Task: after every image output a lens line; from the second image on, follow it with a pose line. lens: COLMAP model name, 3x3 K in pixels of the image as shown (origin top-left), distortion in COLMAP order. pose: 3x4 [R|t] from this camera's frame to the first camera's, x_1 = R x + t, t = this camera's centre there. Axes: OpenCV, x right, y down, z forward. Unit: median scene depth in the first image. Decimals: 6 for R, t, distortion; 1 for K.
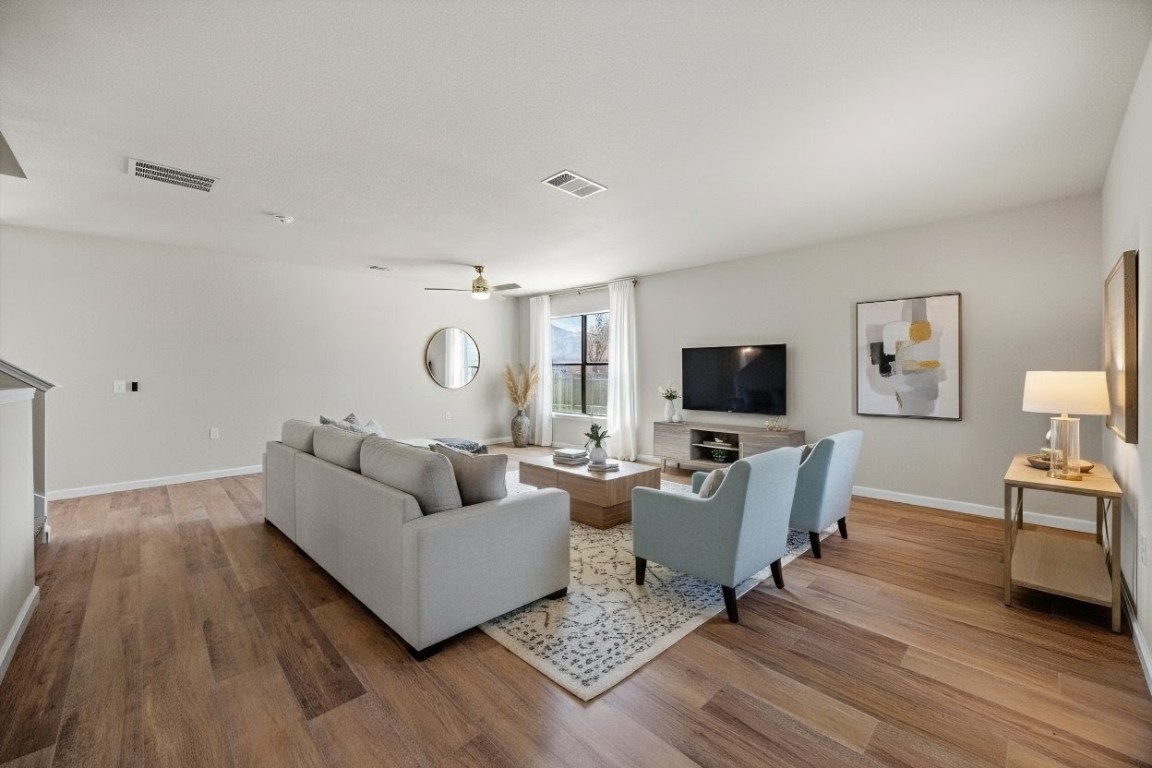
lens RADIAL K [[445.1, 0, 572.9], [0, 445.1, 375.6], [0, 0, 1]] dist [0.002841, 0.000203]
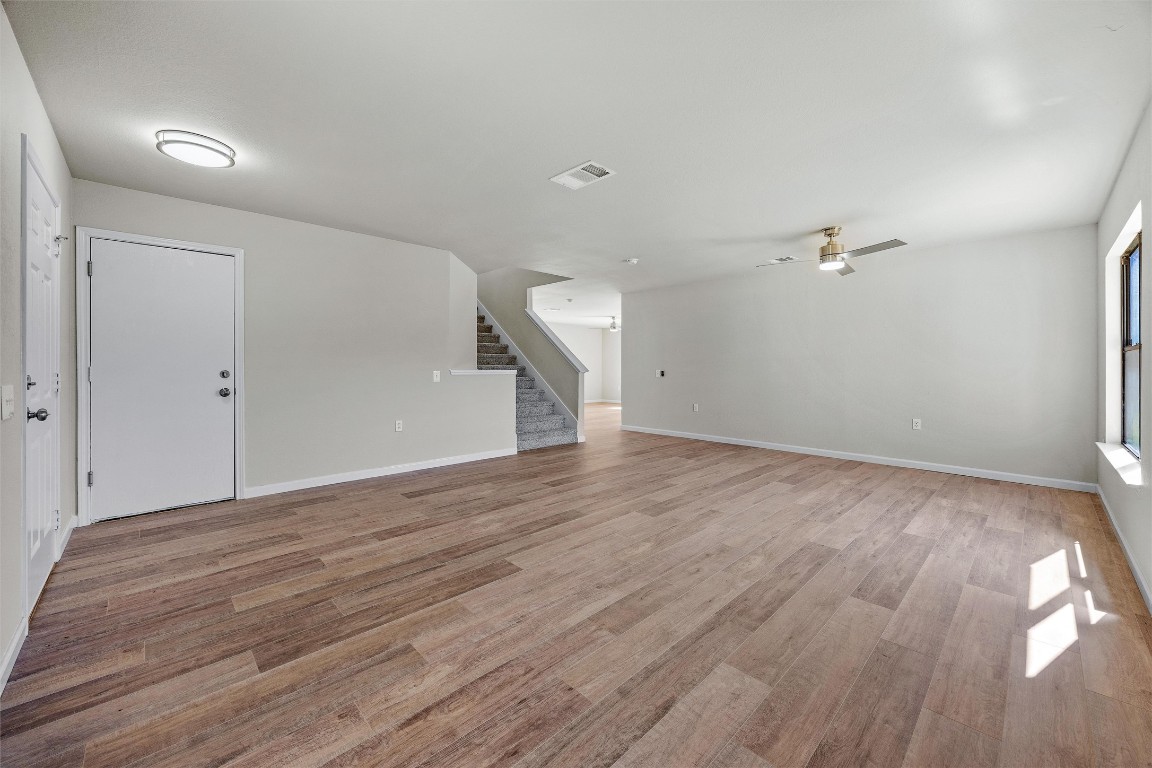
lens RADIAL K [[445.1, 0, 574.7], [0, 445.1, 372.6], [0, 0, 1]] dist [0.002841, 0.000203]
pose [[-0.005327, 0.017101, -0.999840, 1.523927], [-0.009045, 0.999812, 0.017149, -0.009159], [0.999945, 0.009135, -0.005171, 1.521312]]
